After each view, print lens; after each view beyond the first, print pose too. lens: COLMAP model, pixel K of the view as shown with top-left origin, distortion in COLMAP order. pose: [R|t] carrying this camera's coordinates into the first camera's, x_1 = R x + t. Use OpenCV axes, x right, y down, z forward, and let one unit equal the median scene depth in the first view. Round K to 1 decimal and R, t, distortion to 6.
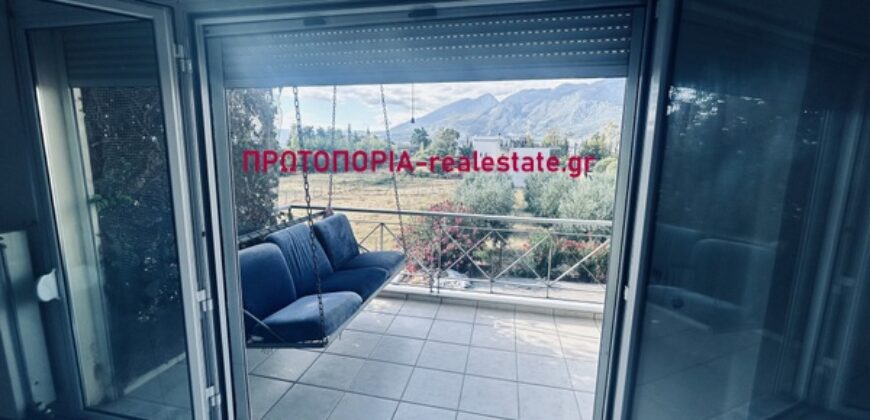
lens RADIAL K [[341.0, 0, 435.0], [0, 341.0, 210.0], [0, 0, 1]] dist [-0.000528, -0.000084]
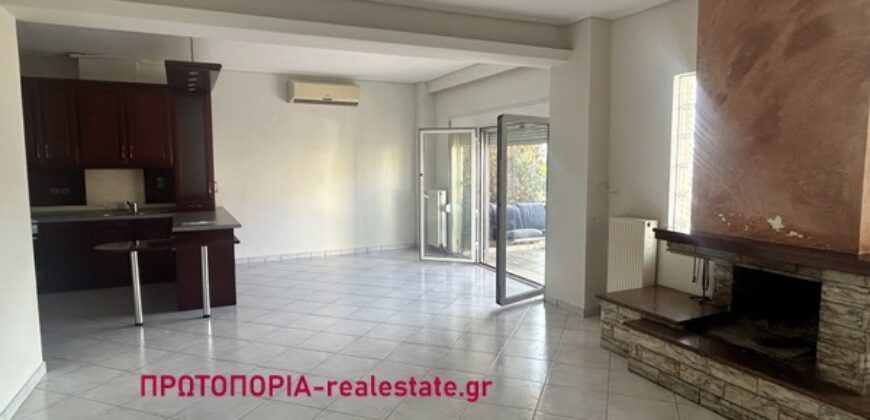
lens RADIAL K [[508.8, 0, 435.0], [0, 508.8, 210.0], [0, 0, 1]] dist [-0.000508, -0.000216]
pose [[0.595850, 0.059266, -0.800906, 0.385388], [-0.109434, 0.993963, -0.007864, 0.041825], [0.795605, 0.092332, 0.598739, -0.289554]]
